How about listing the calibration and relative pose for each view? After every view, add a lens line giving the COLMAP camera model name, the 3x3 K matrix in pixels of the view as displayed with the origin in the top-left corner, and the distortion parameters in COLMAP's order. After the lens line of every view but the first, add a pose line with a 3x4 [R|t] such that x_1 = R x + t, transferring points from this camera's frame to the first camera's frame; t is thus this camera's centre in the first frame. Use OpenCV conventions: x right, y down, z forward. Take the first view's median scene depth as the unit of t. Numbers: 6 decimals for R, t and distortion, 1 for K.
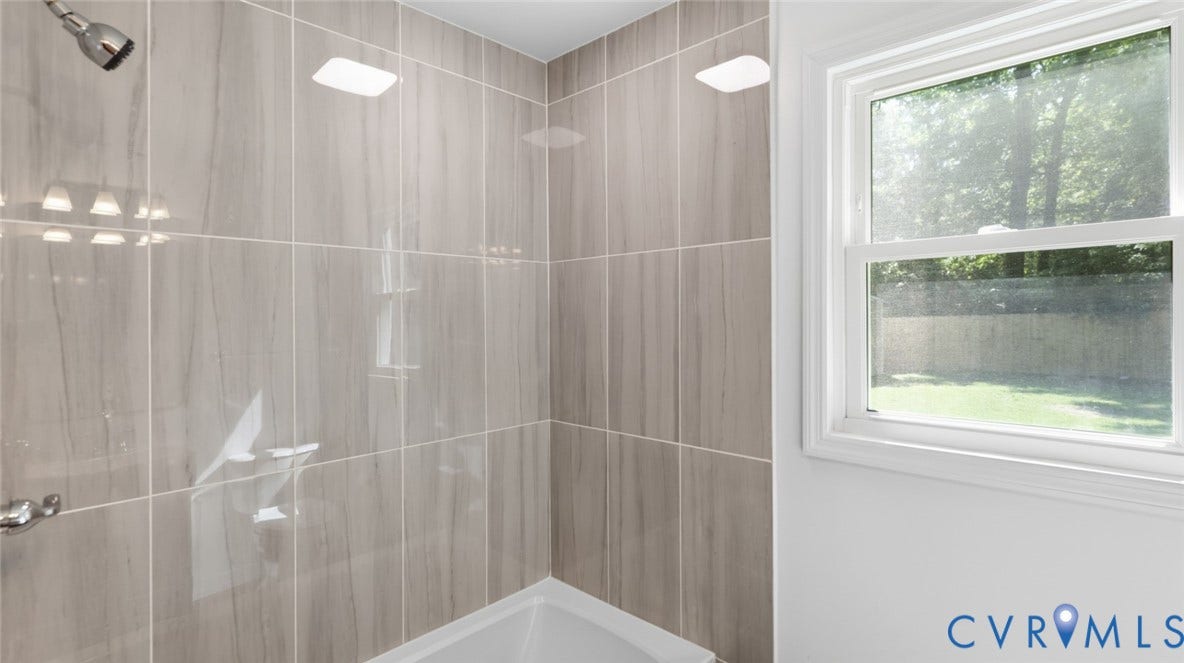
lens RADIAL K [[572.1, 0, 594.9], [0, 572.1, 324.1], [0, 0, 1]] dist [-0.000297, 0.000230]
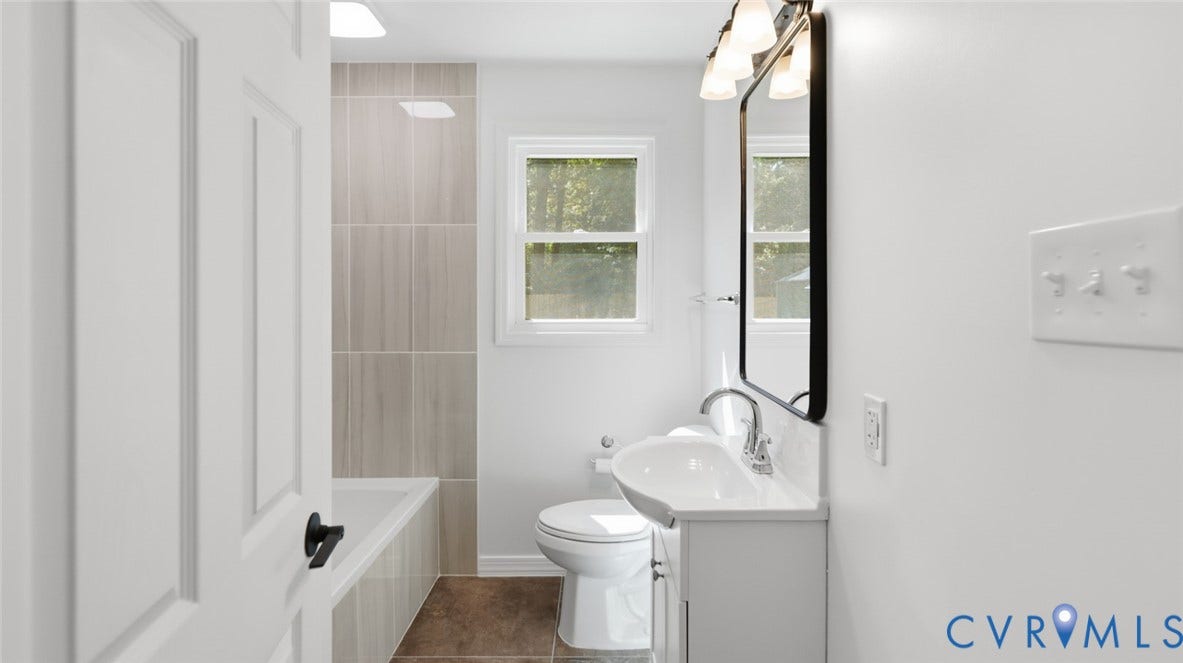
lens RADIAL K [[593.4, 0, 589.1], [0, 593.4, 353.3], [0, 0, 1]] dist [0.003354, 0.000131]
pose [[0.739788, -0.050031, 0.670977, -0.550724], [0.000749, 0.997292, 0.073537, 0.089123], [-0.672839, -0.053899, 0.737823, -0.486418]]
